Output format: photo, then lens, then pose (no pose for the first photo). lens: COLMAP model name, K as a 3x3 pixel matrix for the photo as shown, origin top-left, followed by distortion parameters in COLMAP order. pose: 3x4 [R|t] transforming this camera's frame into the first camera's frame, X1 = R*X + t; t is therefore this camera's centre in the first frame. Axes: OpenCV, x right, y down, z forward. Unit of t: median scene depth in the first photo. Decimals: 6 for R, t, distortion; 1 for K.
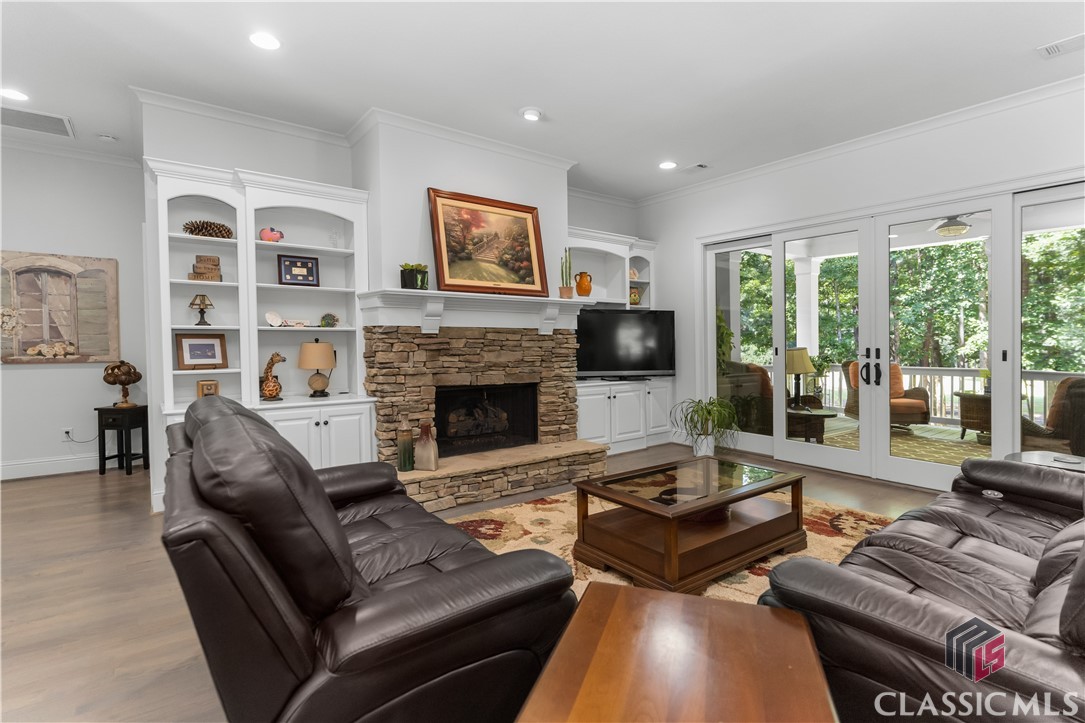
lens RADIAL K [[533.1, 0, 535.6], [0, 533.1, 331.4], [0, 0, 1]] dist [0.002197, 0.000829]
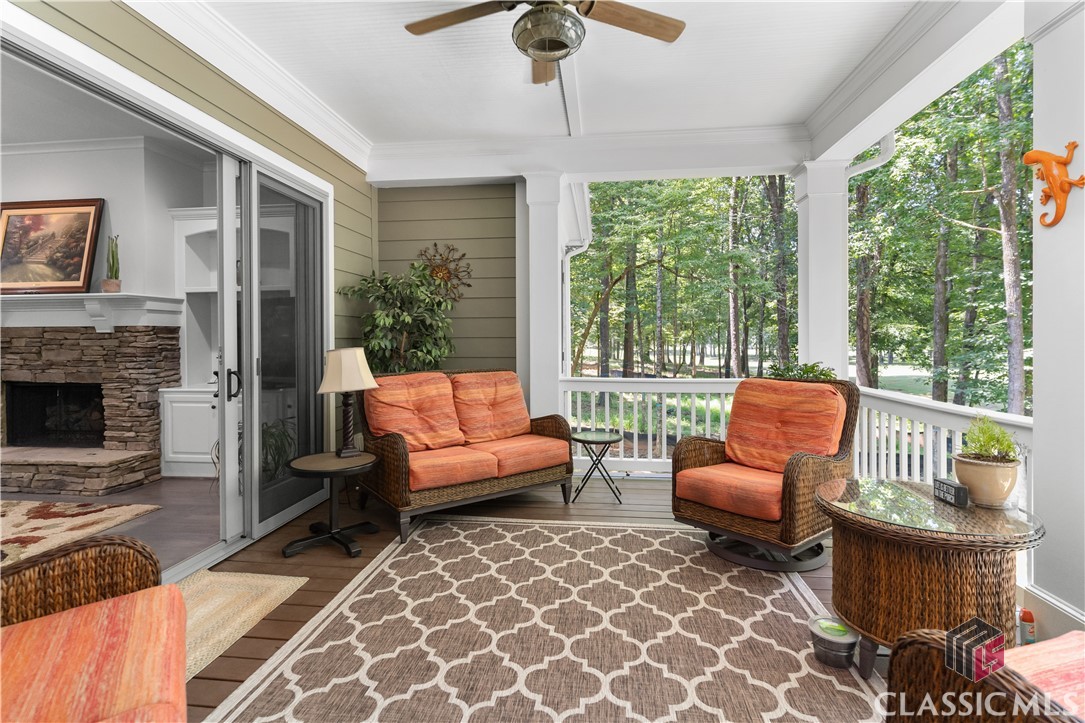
lens RADIAL K [[533.1, 0, 528.5], [0, 533.1, 335.7], [0, 0, 1]] dist [0.002197, 0.000829]
pose [[0.713484, -0.006574, -0.700640, 1.269543], [0.019508, 0.999755, 0.010485, 0.016644], [0.700400, -0.021149, 0.713438, 0.899673]]
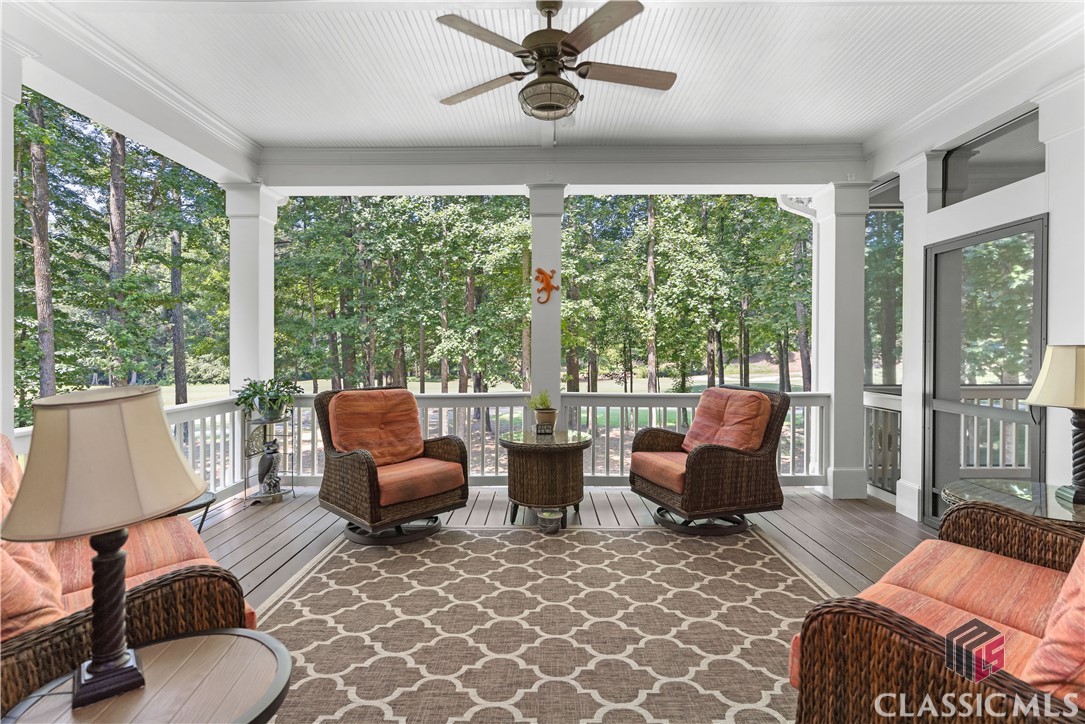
lens RADIAL K [[533.1, 0, 541.9], [0, 533.1, 353.4], [0, 0, 1]] dist [0.002197, 0.000829]
pose [[0.606125, -0.008039, 0.795329, 0.529149], [-0.013832, 0.999691, 0.020646, 0.011845], [-0.795249, -0.023515, 0.605827, 0.917563]]
